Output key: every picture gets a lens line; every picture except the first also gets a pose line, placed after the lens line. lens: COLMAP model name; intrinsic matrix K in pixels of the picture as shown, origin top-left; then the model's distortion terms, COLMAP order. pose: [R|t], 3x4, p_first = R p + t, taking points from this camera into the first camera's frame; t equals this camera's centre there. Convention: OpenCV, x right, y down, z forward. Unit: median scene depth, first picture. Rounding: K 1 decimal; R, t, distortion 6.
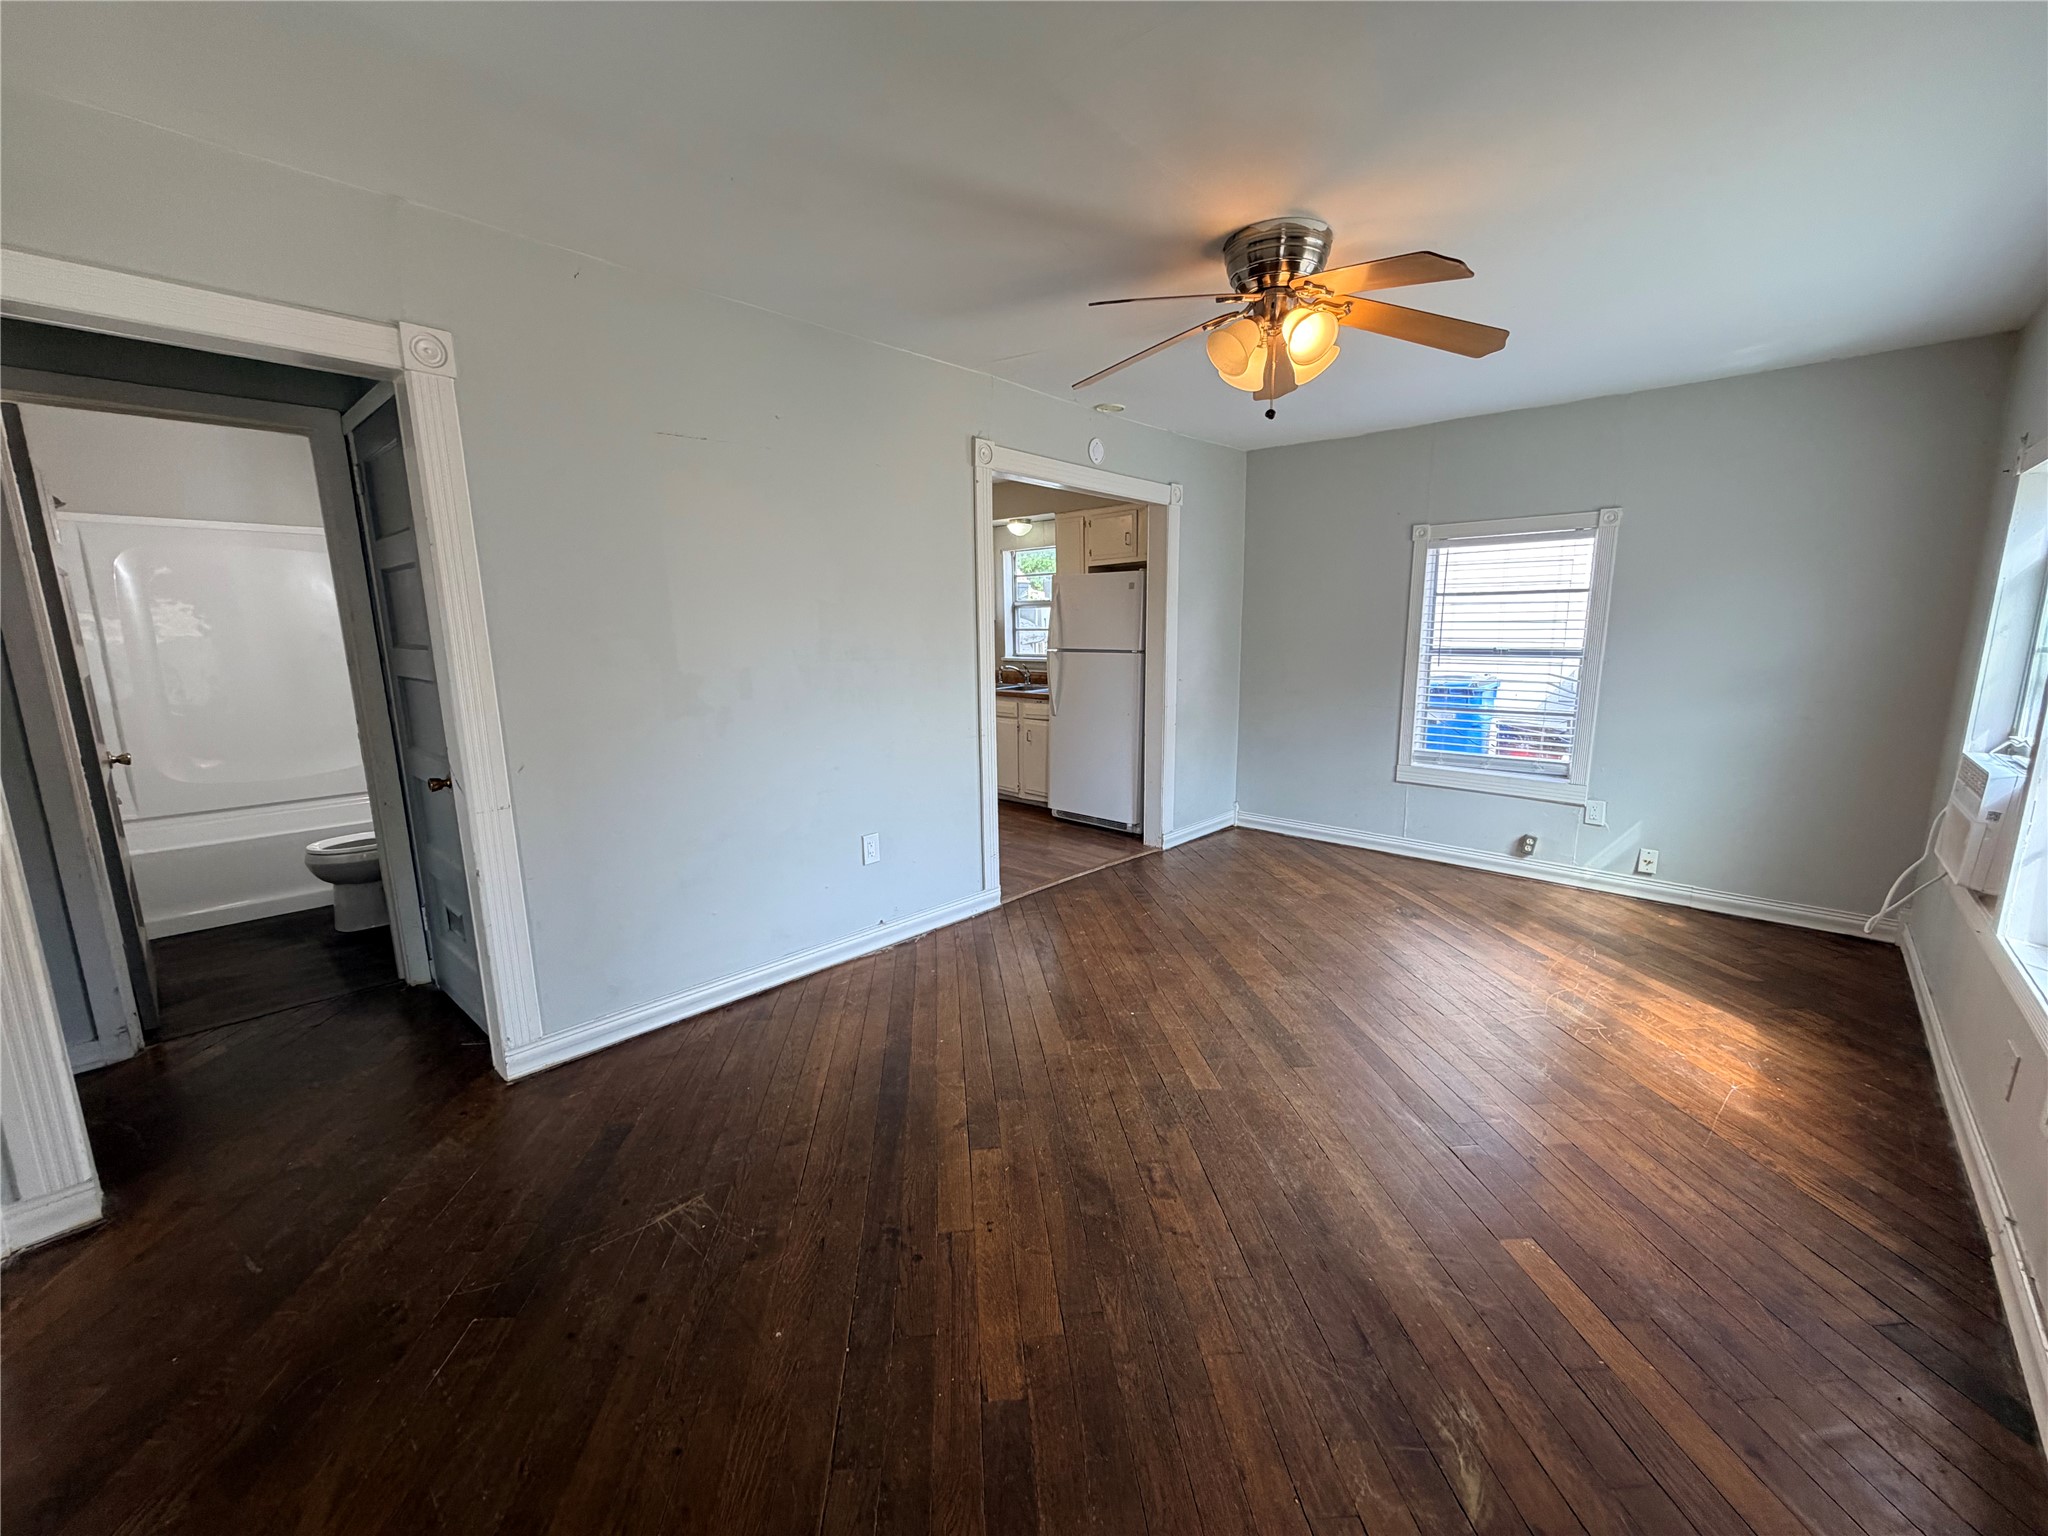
lens RADIAL K [[817.3, 0, 1018.7], [0, 817.3, 769.7], [0, 0, 1]] dist [-0.001360, -0.000053]
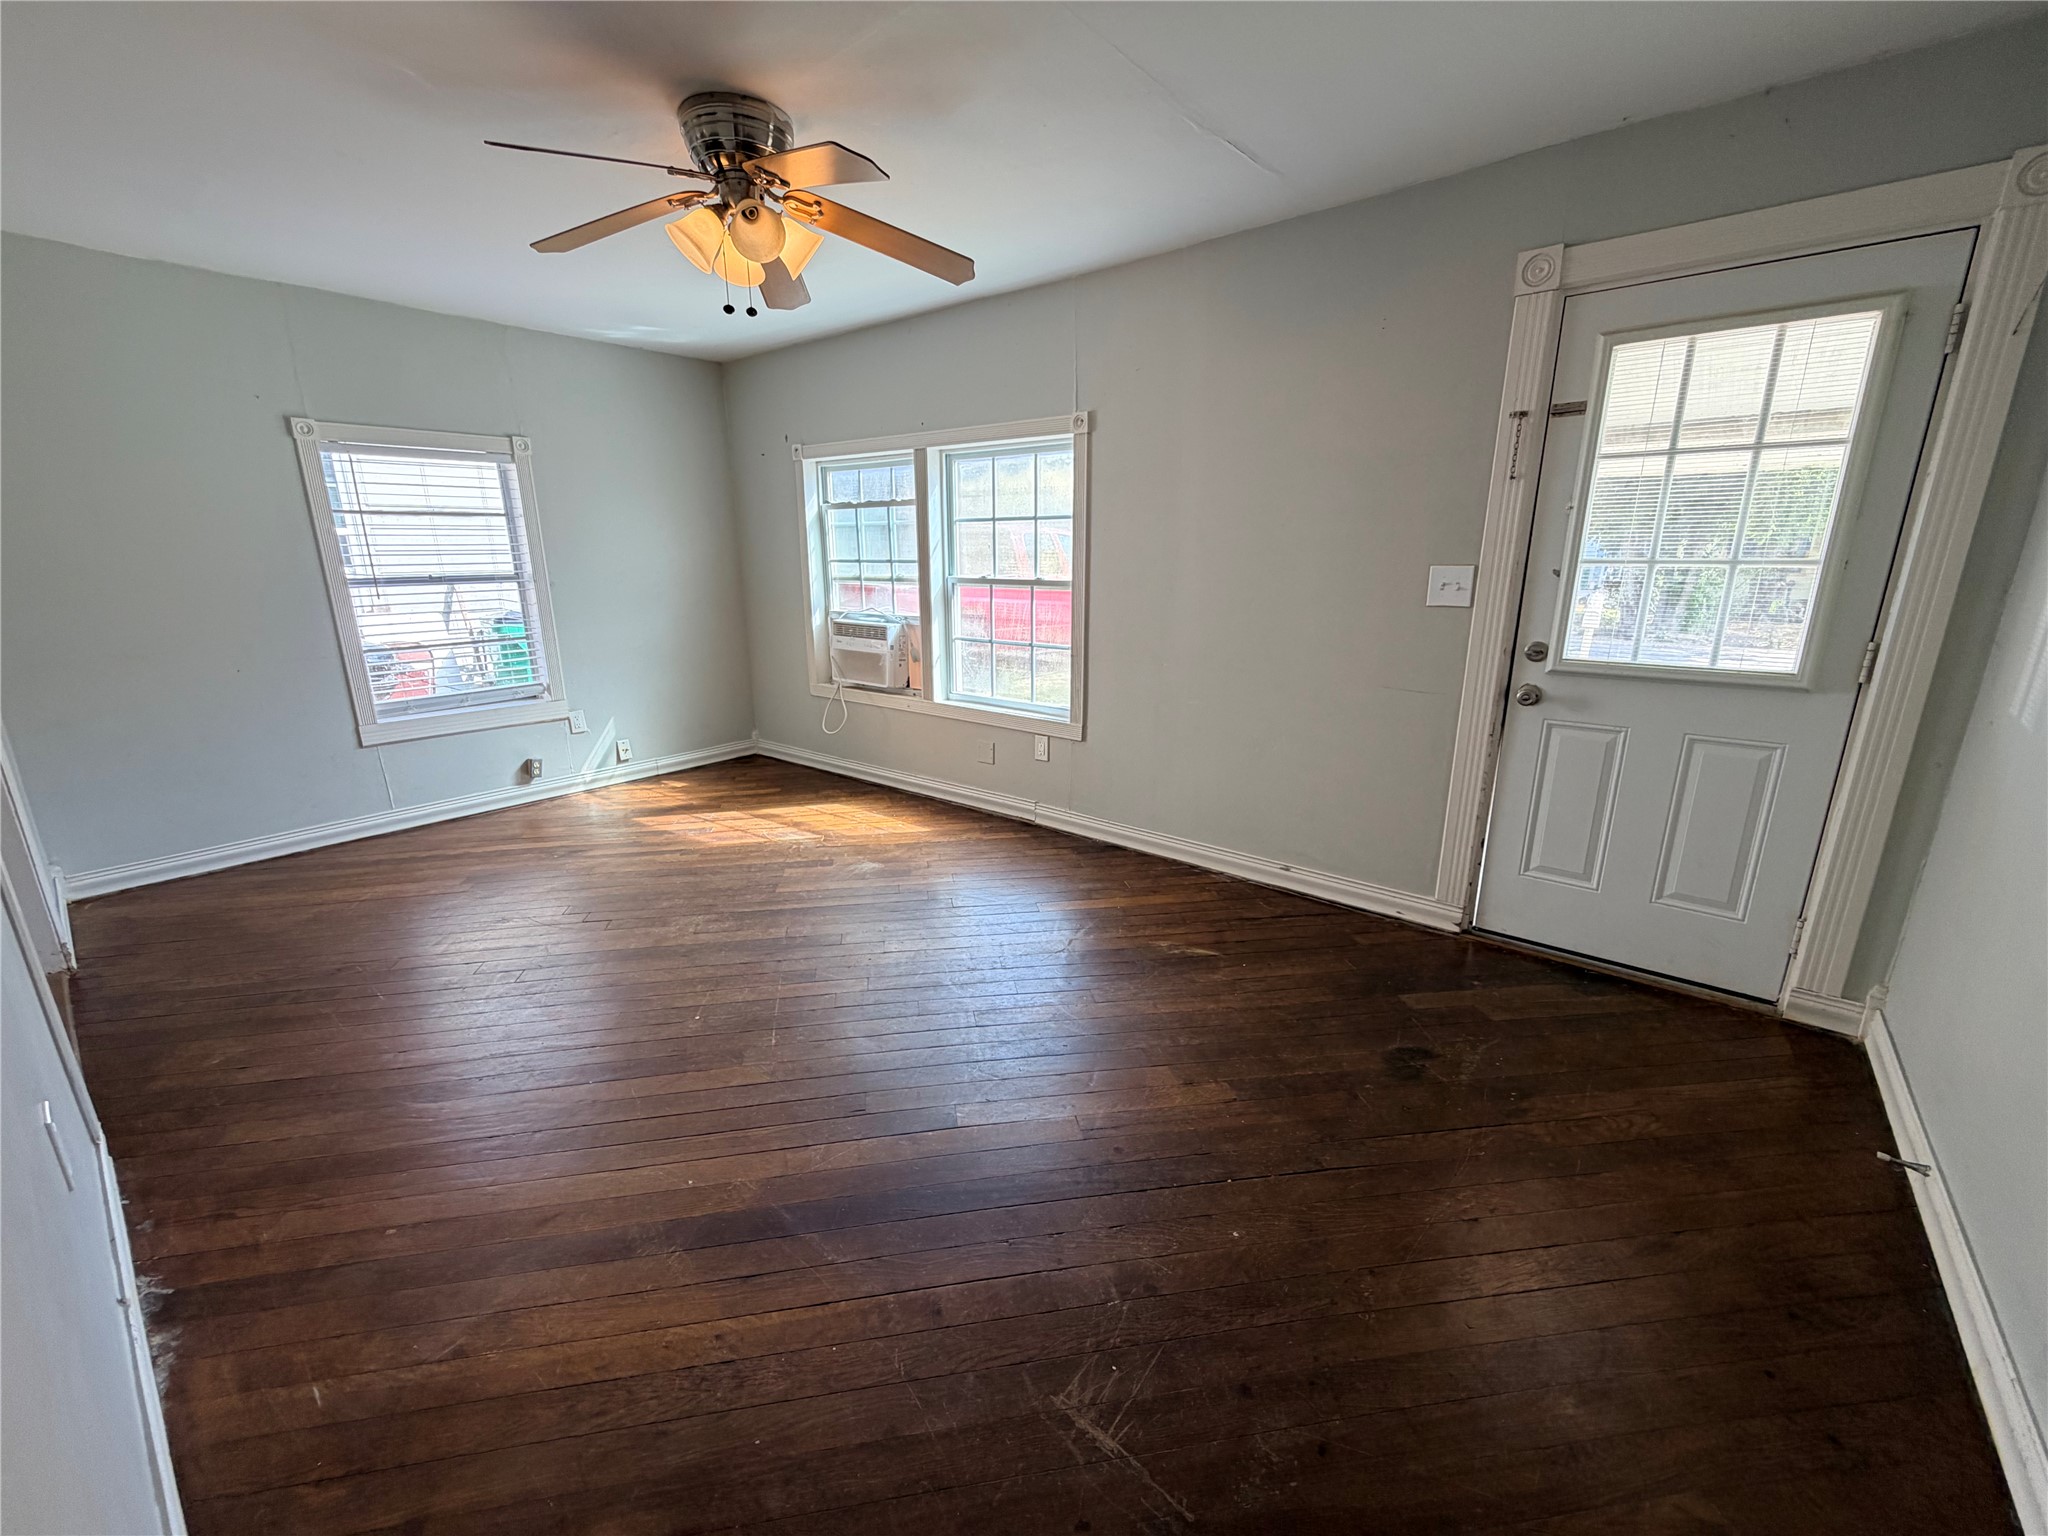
lens RADIAL K [[817.3, 0, 1018.7], [0, 817.3, 769.7], [0, 0, 1]] dist [-0.001360, -0.000053]
pose [[-0.067411, -0.252661, 0.965204, -0.408249], [0.183022, 0.947857, 0.260903, -0.063184], [-0.980795, 0.194241, -0.017654, 0.429693]]
